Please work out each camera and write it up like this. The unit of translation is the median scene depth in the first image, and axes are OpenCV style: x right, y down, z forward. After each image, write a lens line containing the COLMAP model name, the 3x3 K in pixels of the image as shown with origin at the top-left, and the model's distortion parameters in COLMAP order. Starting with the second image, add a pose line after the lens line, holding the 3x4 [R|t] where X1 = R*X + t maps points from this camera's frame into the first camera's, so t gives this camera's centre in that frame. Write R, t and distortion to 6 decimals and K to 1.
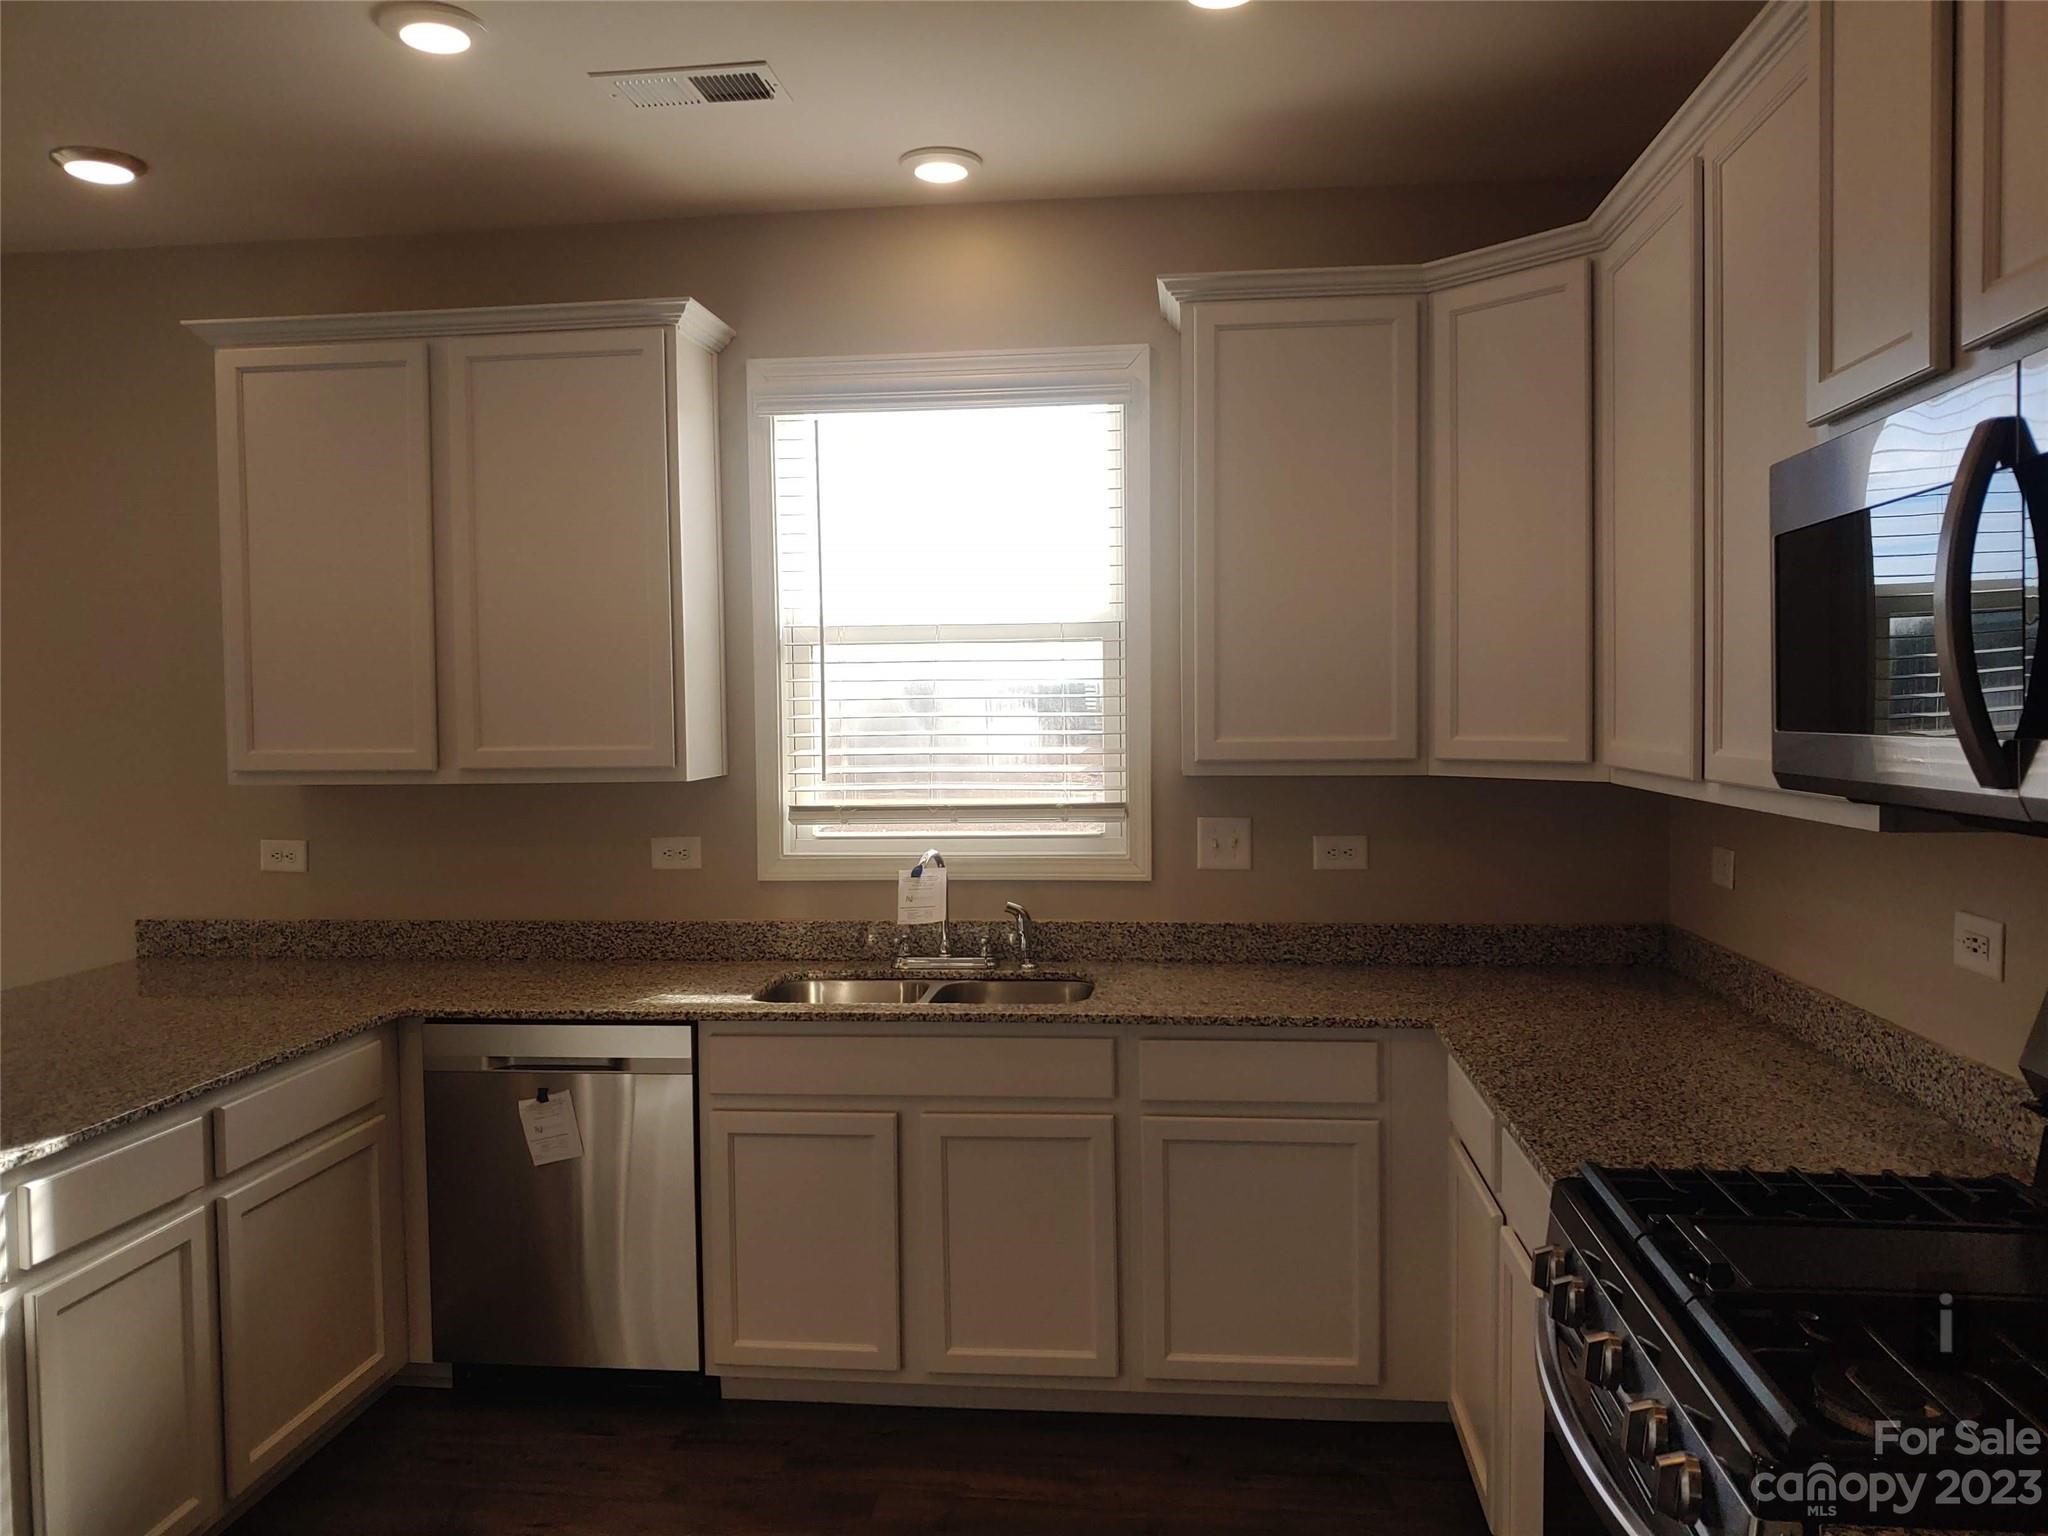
lens RADIAL K [[1679.3, 0, 1021.2], [0, 1679.3, 757.9], [0, 0, 1]] dist [0.014809, -0.000989]
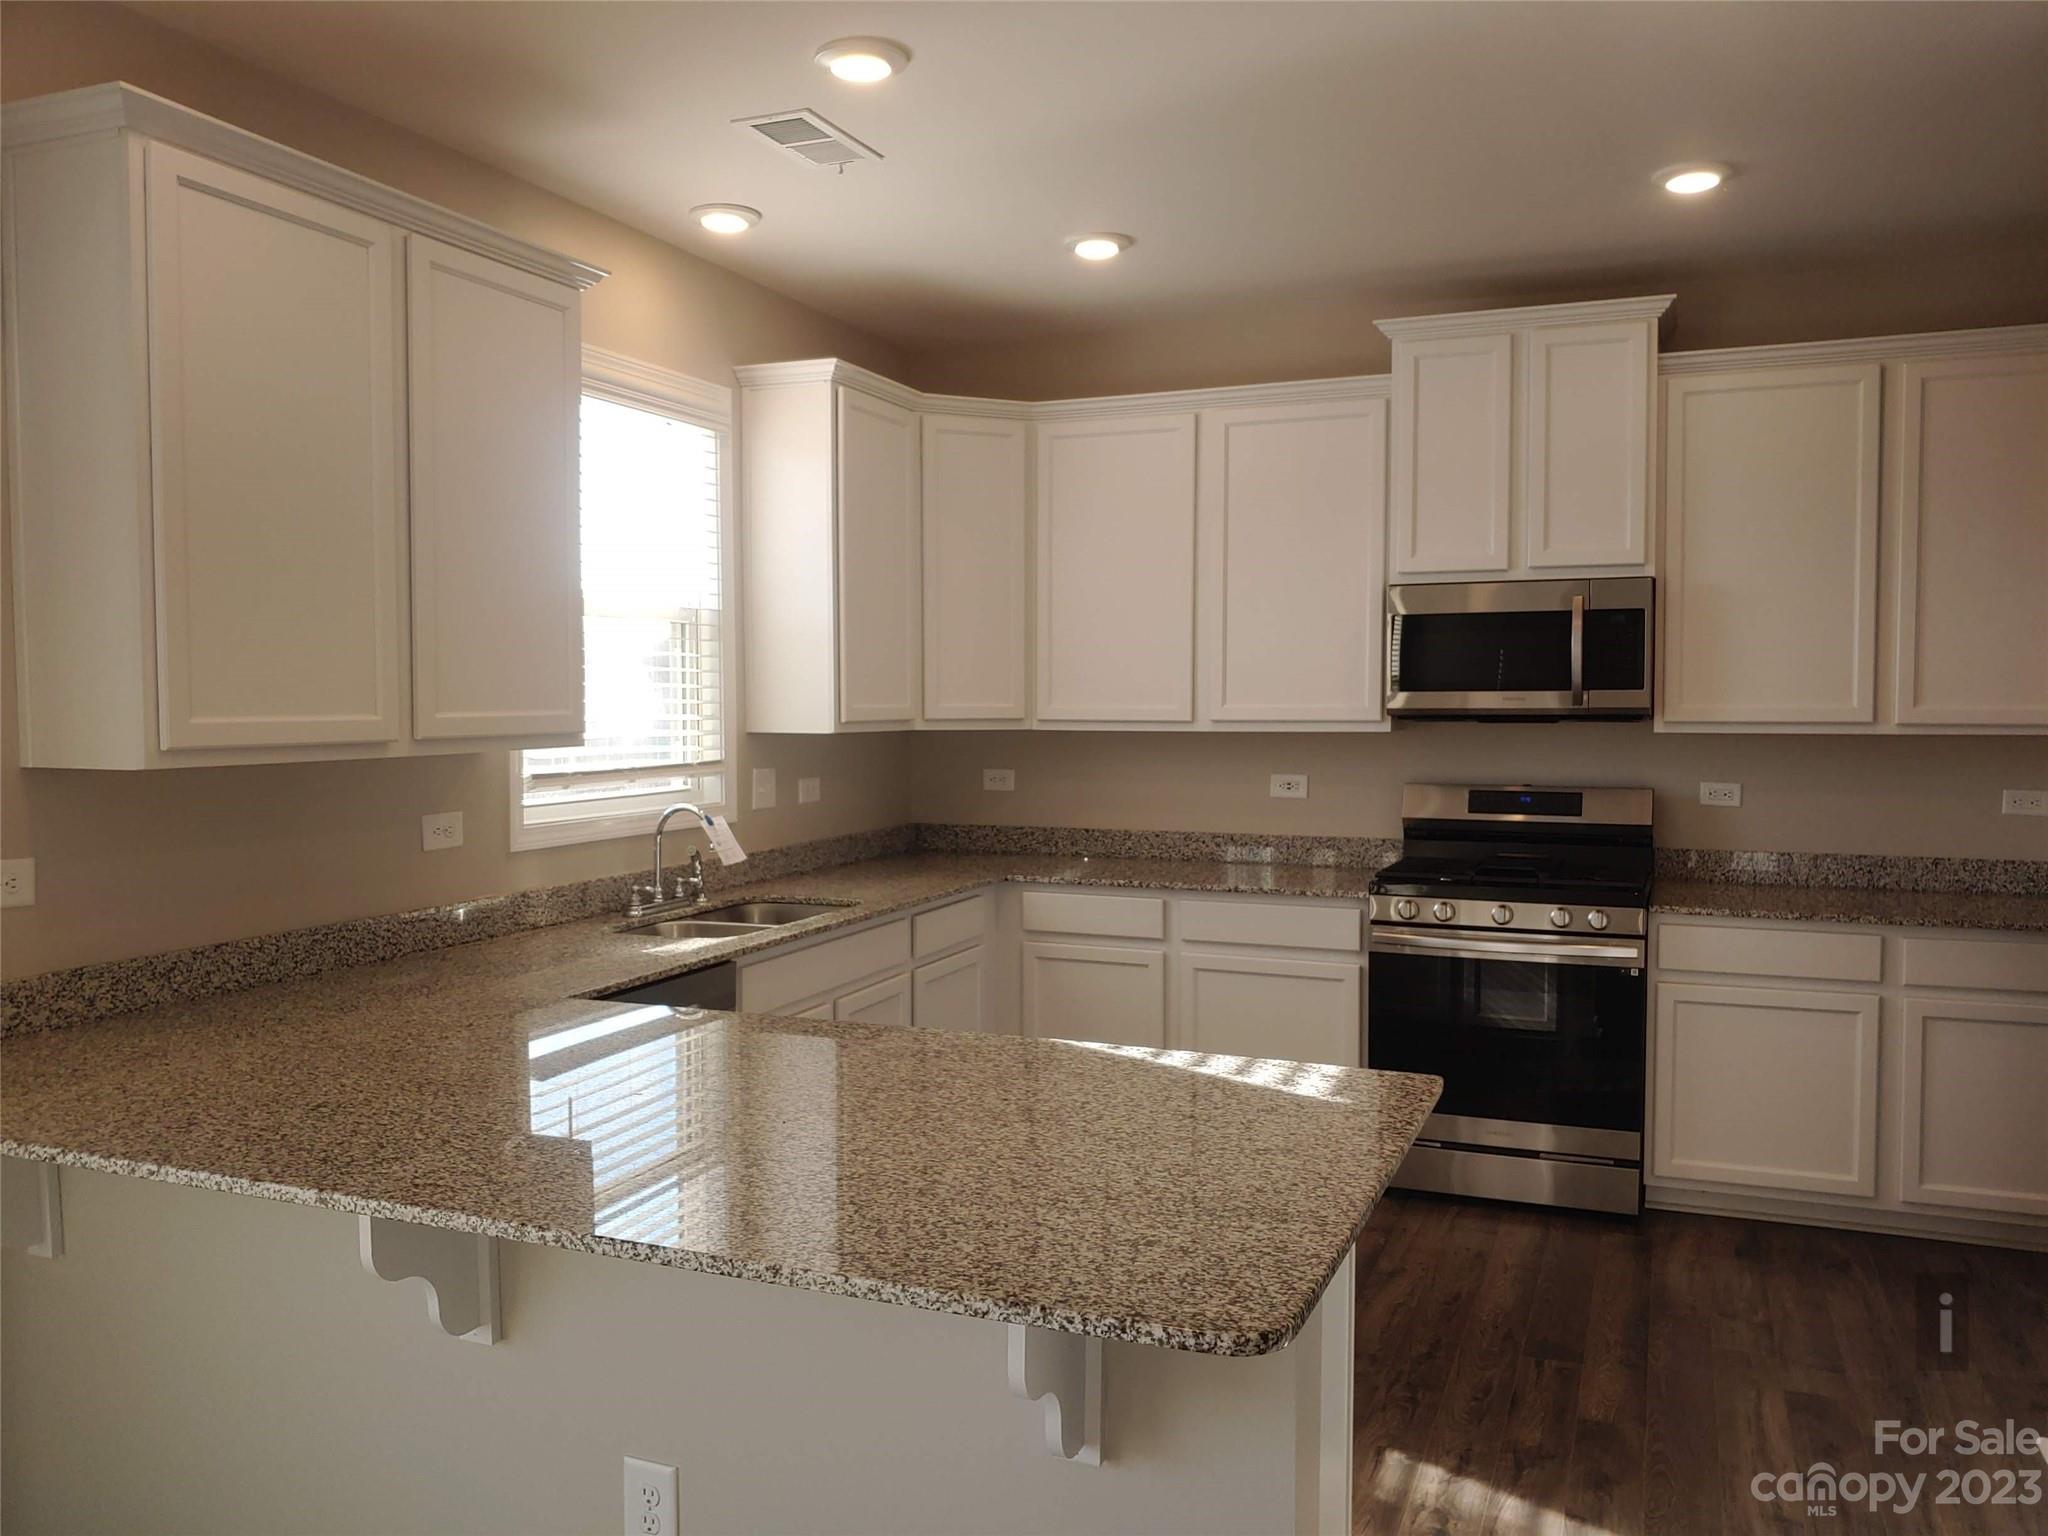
lens RADIAL K [[1679.3, 0, 1018.5], [0, 1679.3, 774.3], [0, 0, 1]] dist [0.014809, -0.000989]
pose [[0.258457, -0.035715, 0.965362, -1.045795], [0.039379, 0.998875, 0.026412, 0.013949], [-0.965220, 0.031189, 0.259573, 0.468714]]
